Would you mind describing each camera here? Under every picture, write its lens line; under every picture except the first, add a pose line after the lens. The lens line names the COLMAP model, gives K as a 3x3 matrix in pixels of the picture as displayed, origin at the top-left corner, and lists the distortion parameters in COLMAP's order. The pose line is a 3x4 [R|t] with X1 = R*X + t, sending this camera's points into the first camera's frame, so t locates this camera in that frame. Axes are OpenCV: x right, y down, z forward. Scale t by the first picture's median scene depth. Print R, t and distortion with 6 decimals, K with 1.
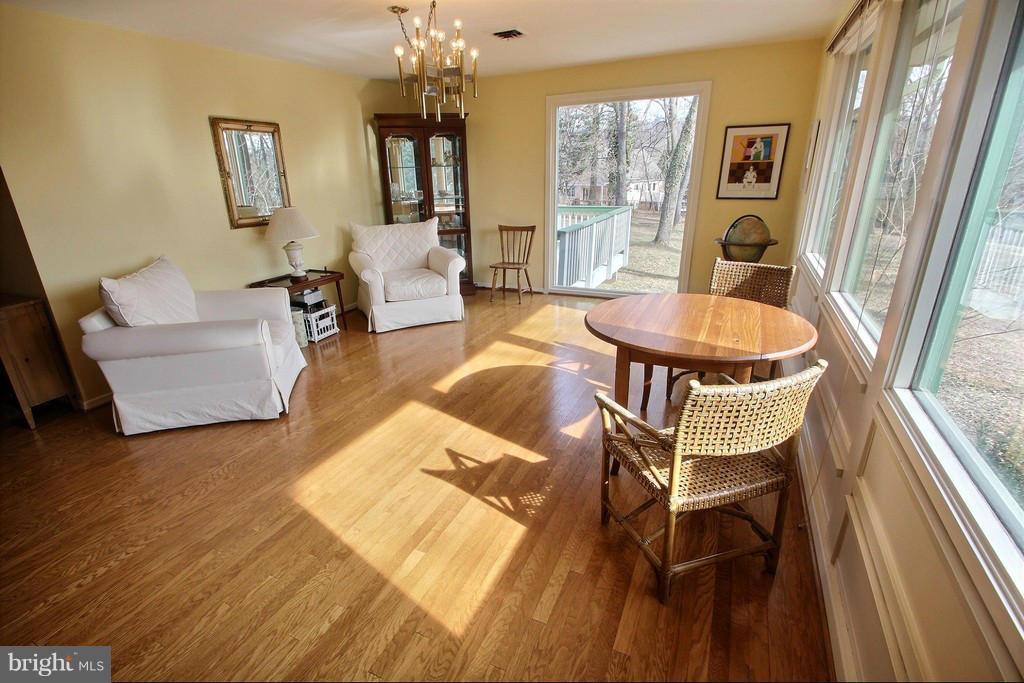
lens RADIAL K [[490.8, 0, 507.4], [0, 490.8, 345.4], [0, 0, 1]] dist [0.001405, -0.000068]
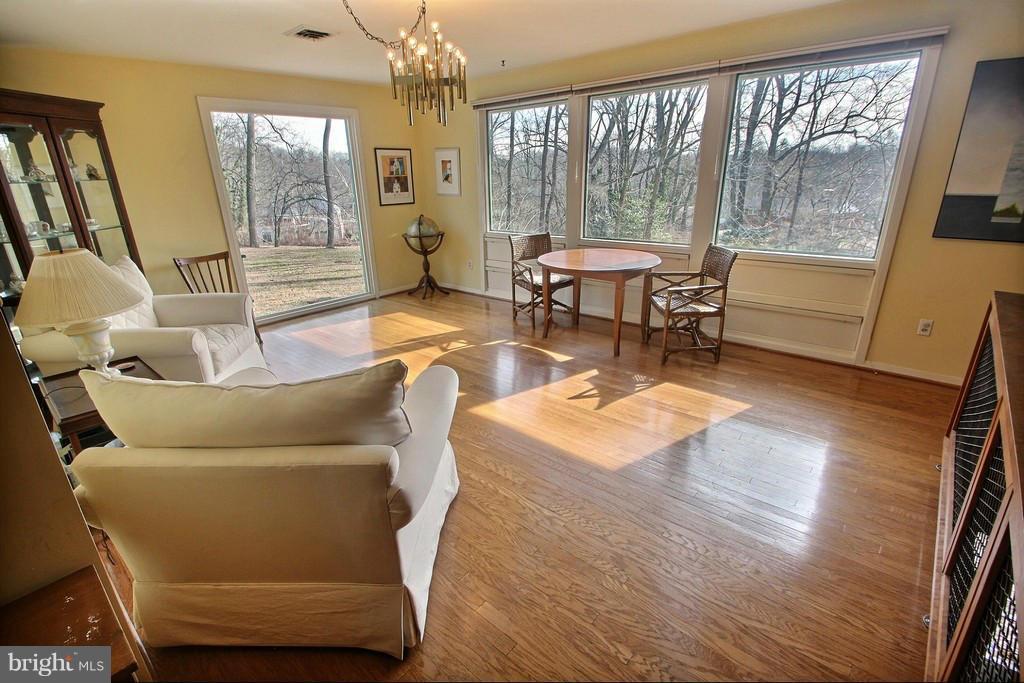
lens RADIAL K [[472.4, 0, 509.6], [0, 472.4, 341.1], [0, 0, 1]] dist [-0.018184, -0.004555]
pose [[0.270334, -0.304550, 0.913328, -0.727431], [0.347139, 0.915672, 0.202582, -0.126532], [-0.898006, 0.262287, 0.353258, 0.420118]]
